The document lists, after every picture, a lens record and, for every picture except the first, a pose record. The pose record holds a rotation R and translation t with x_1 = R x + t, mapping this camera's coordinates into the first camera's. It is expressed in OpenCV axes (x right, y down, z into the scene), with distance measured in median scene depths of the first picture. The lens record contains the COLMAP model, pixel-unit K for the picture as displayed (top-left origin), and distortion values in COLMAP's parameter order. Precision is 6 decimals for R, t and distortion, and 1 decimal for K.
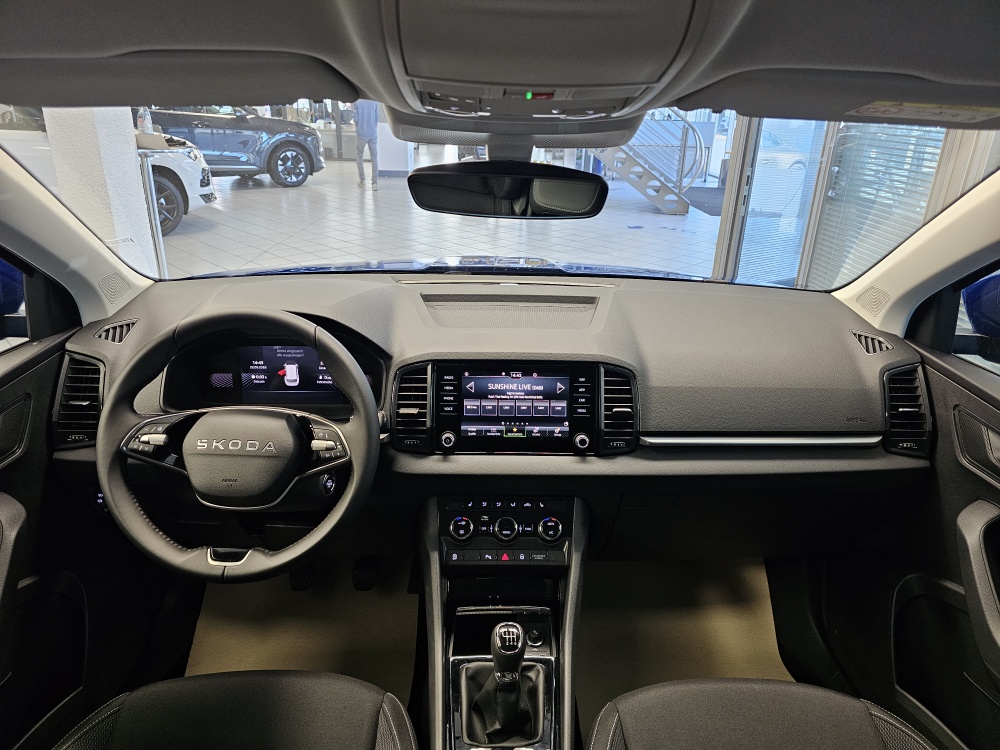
lens RADIAL K [[444.5, 0, 522.7], [0, 444.5, 375.3], [0, 0, 1]] dist [0.001178, -0.000633]
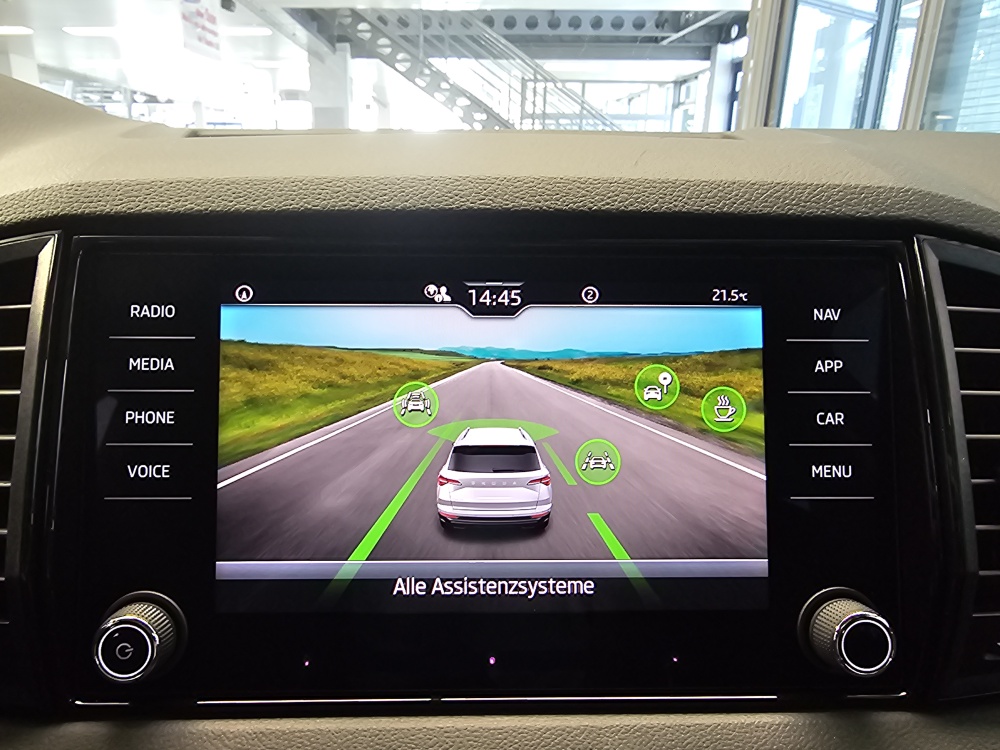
lens RADIAL K [[403.9, 0, 460.0], [0, 403.9, 414.0], [0, 0, 1]] dist [0.001650, 0.000071]
pose [[0.999088, -0.016338, -0.039451, -0.023791], [0.014393, 0.998690, -0.049098, 0.060849], [0.040201, 0.048486, 0.998015, 0.820744]]
